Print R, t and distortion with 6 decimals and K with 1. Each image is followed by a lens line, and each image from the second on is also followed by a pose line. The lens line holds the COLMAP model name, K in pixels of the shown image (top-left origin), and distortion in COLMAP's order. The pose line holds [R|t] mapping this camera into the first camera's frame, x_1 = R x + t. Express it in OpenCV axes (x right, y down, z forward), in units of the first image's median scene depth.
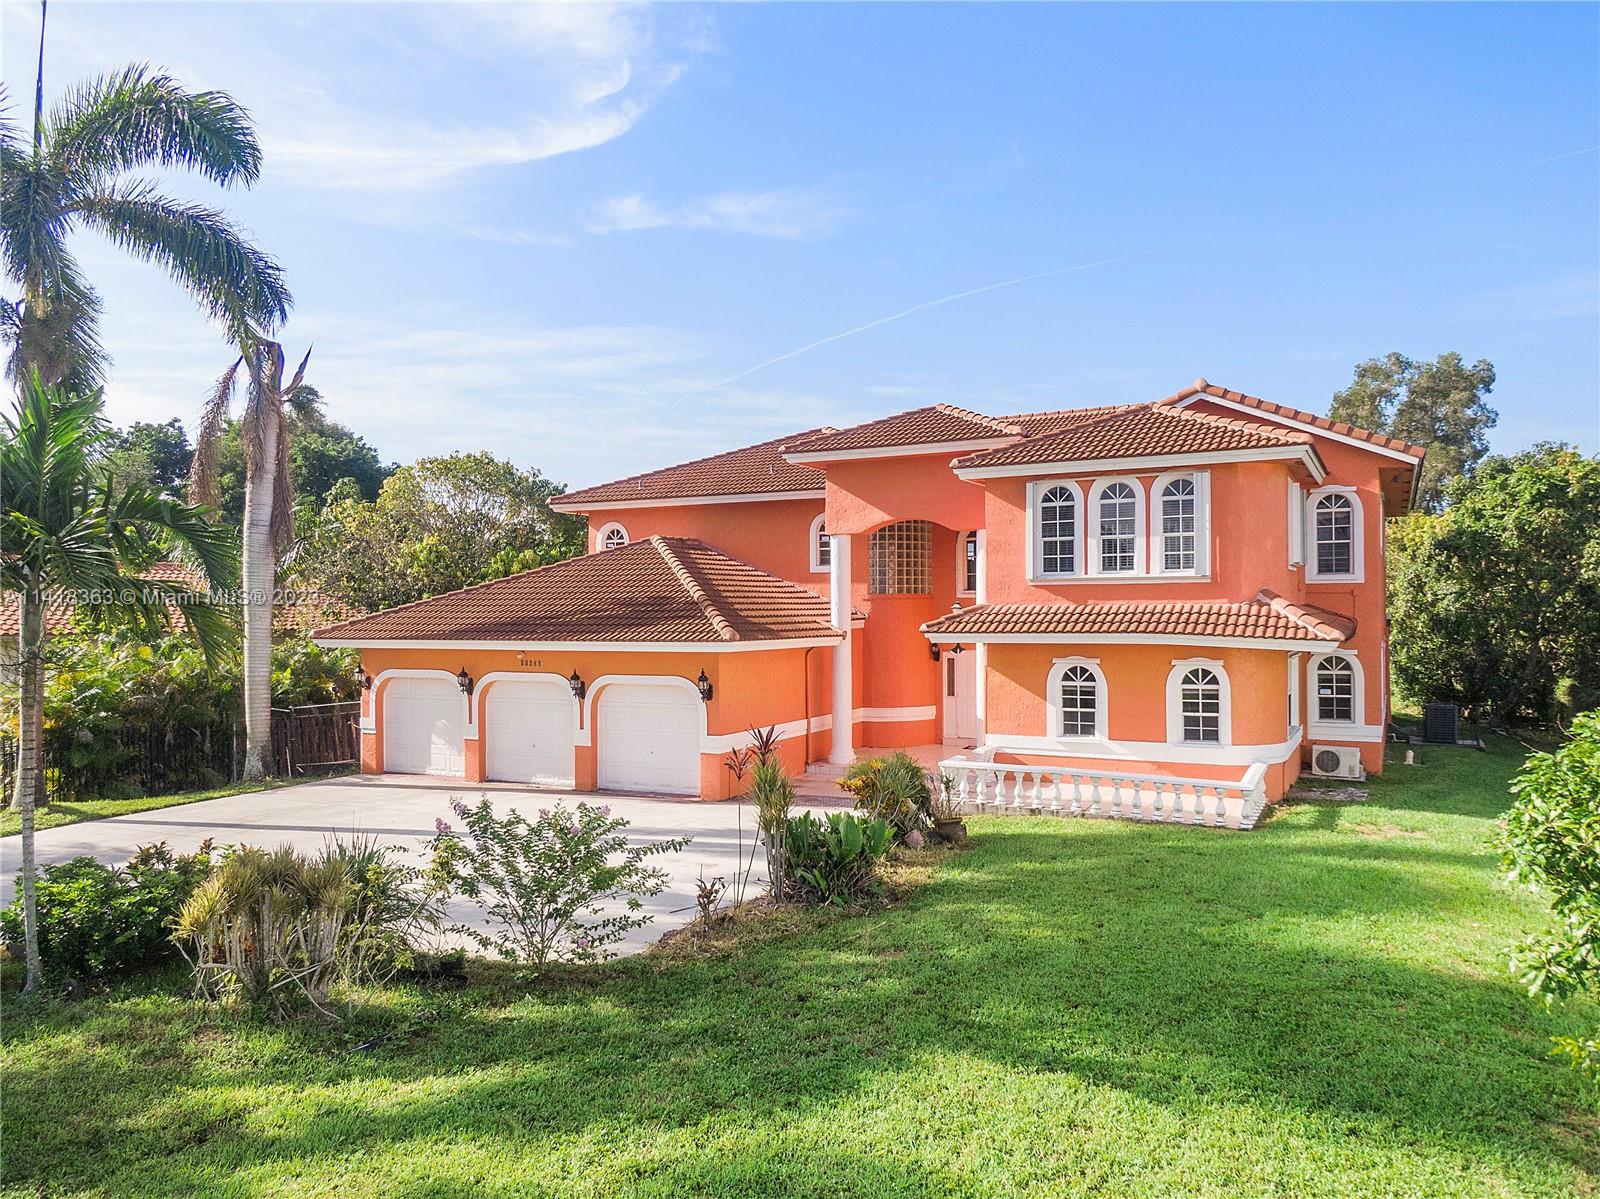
lens RADIAL K [[1145.6, 0, 804.9], [0, 1145.6, 600.5], [0, 0, 1]] dist [0.025177, -0.045535]
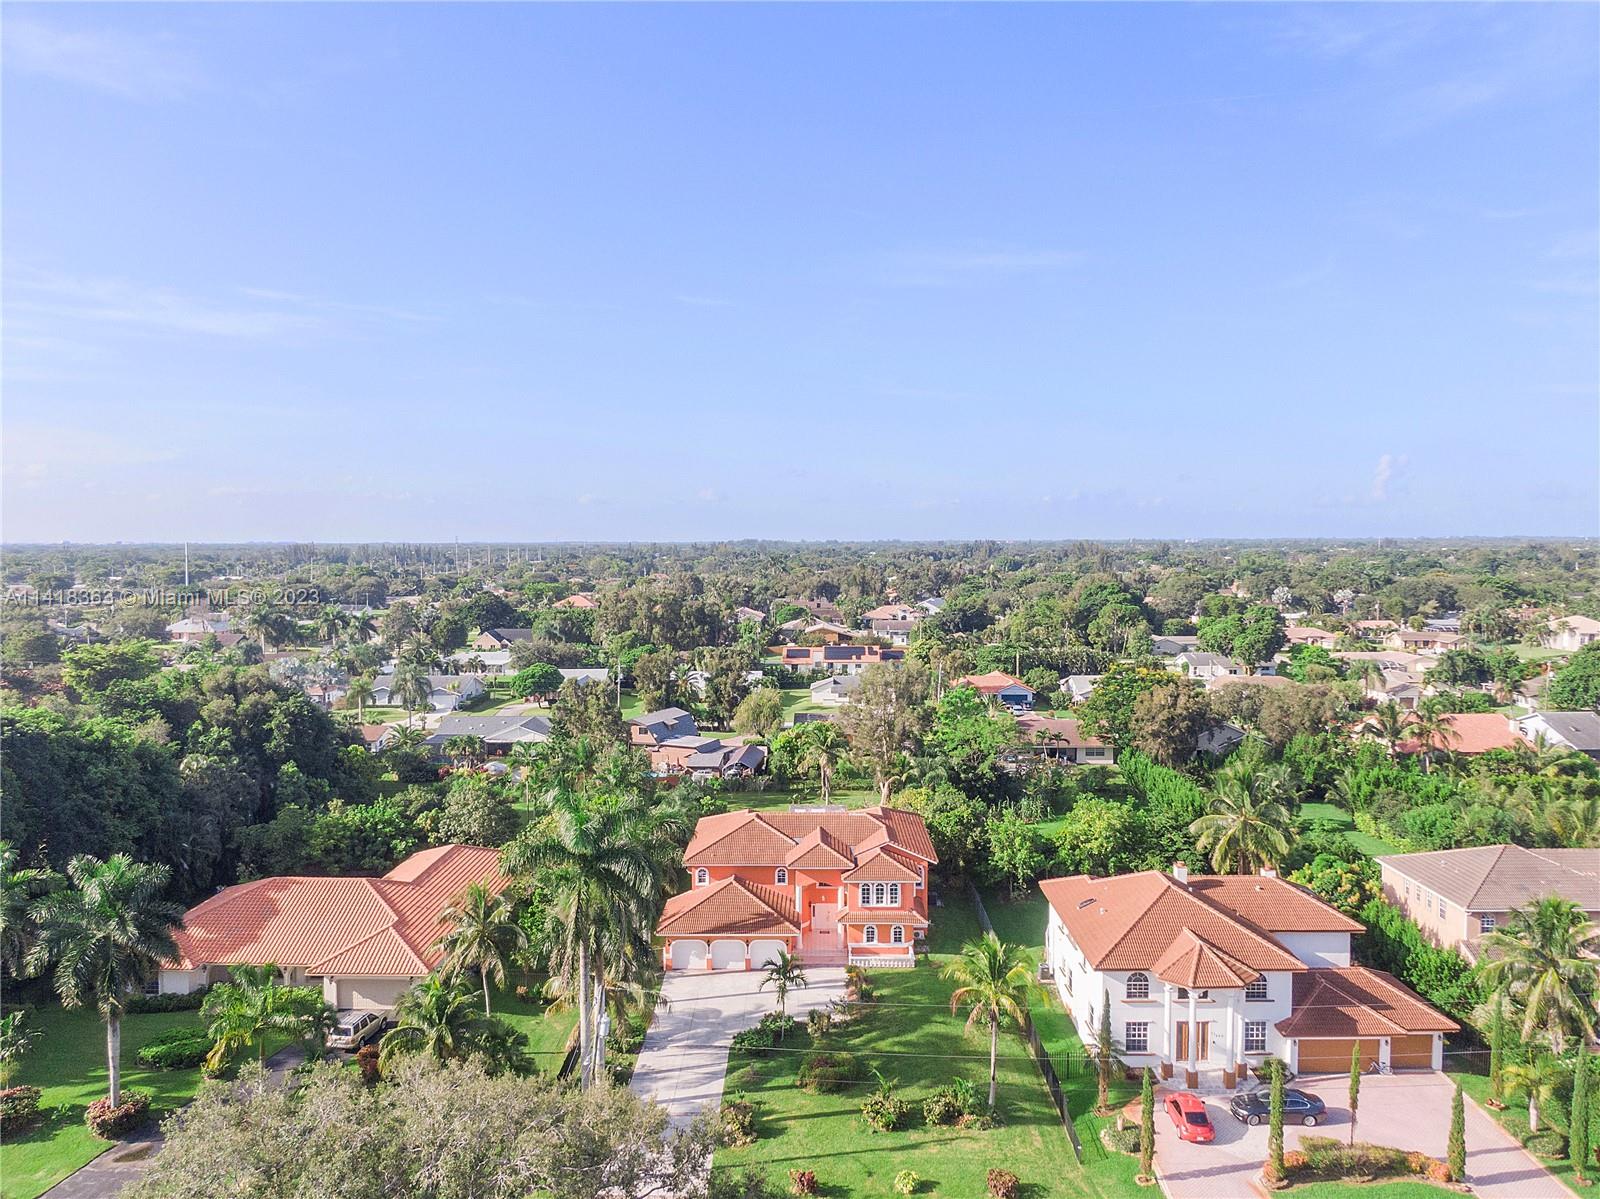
lens RADIAL K [[1151.1, 0, 805.3], [0, 1151.1, 554.4], [0, 0, 1]] dist [0.010369, 0.001708]
pose [[0.892493, 0.000915, 0.451060, -1.865065], [-0.007717, 0.999883, 0.013240, -1.346423], [-0.450995, -0.015297, 0.892396, -2.623861]]
